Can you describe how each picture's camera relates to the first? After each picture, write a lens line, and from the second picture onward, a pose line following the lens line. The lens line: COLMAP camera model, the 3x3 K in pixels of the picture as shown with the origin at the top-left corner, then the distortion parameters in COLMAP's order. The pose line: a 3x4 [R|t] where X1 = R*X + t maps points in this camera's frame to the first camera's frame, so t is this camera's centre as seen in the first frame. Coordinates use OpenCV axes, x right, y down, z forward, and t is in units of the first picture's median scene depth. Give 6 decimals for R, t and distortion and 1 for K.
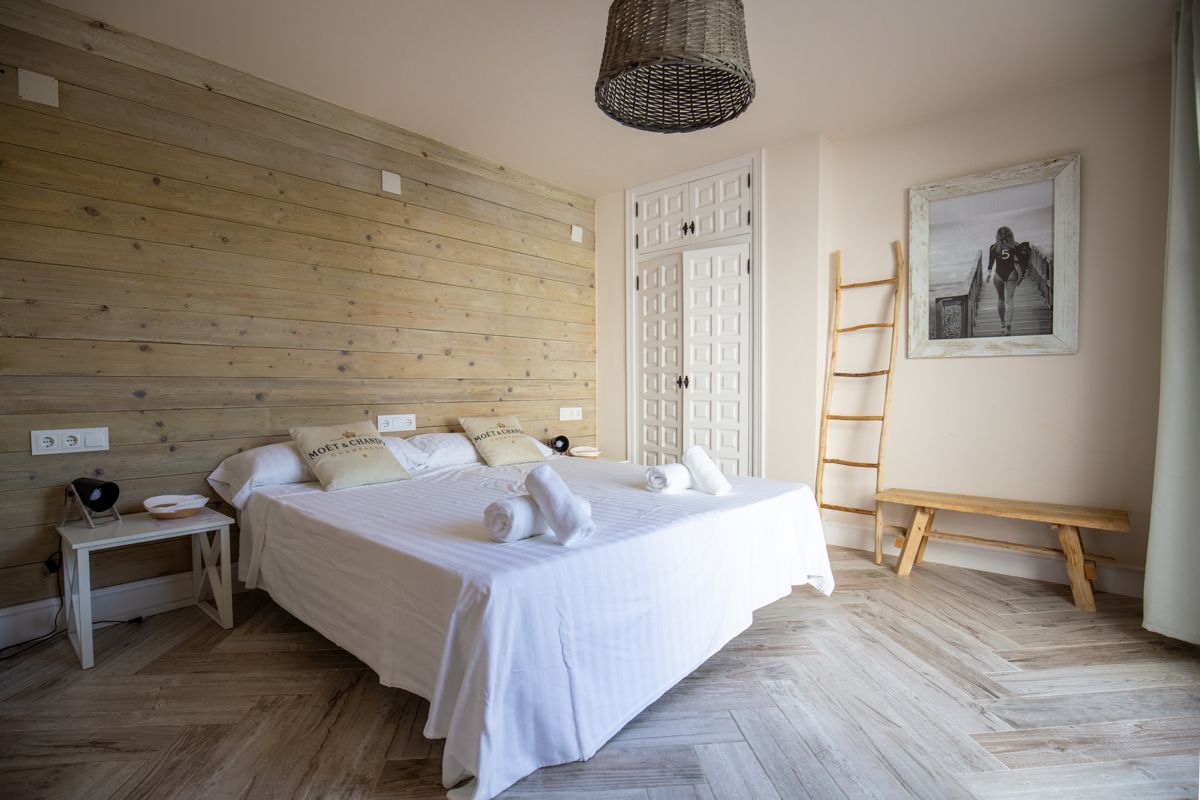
lens RADIAL K [[576.1, 0, 597.1], [0, 576.1, 383.5], [0, 0, 1]] dist [-0.021151, -0.000163]
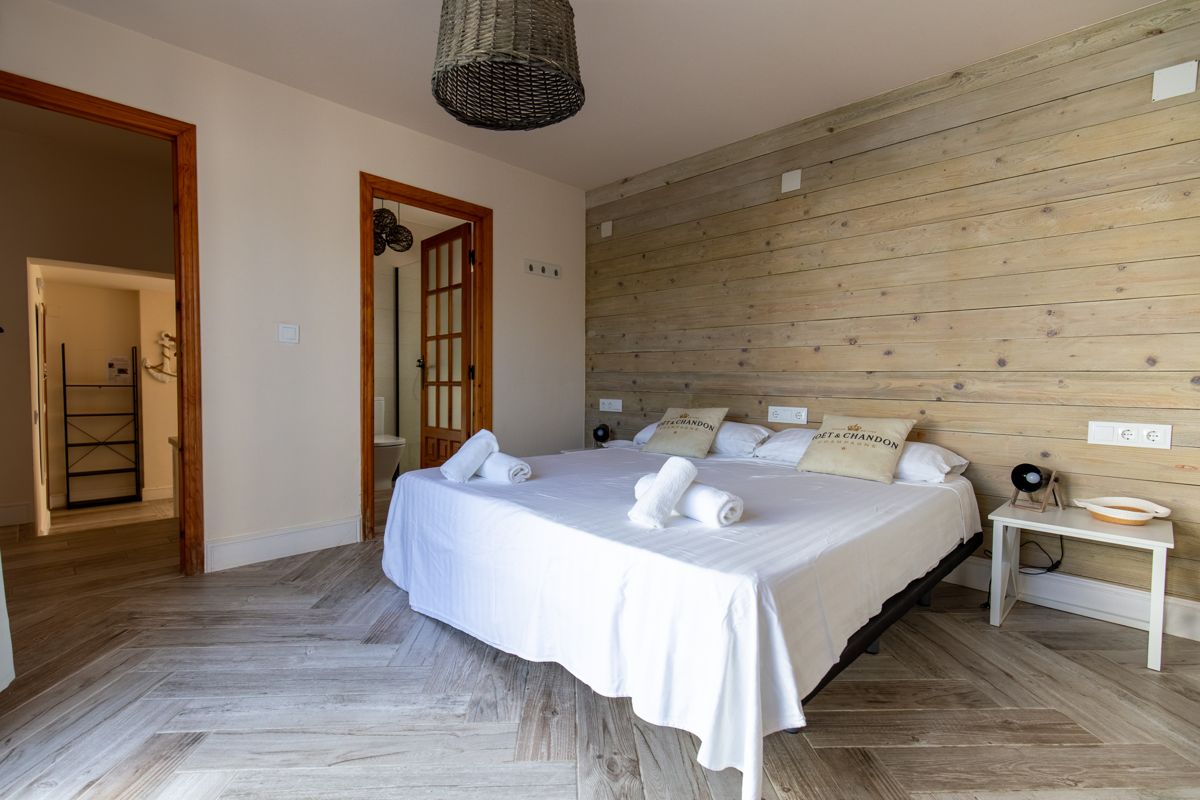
lens RADIAL K [[542.8, 0, 600.0], [0, 542.8, 400.0], [0, 0, 1]] dist [-0.000220, 0.000347]
pose [[-0.044077, 0.040440, -0.998209, 0.667792], [-0.006128, 0.999151, 0.040749, 0.004476], [0.999009, 0.007913, -0.043791, 0.730131]]
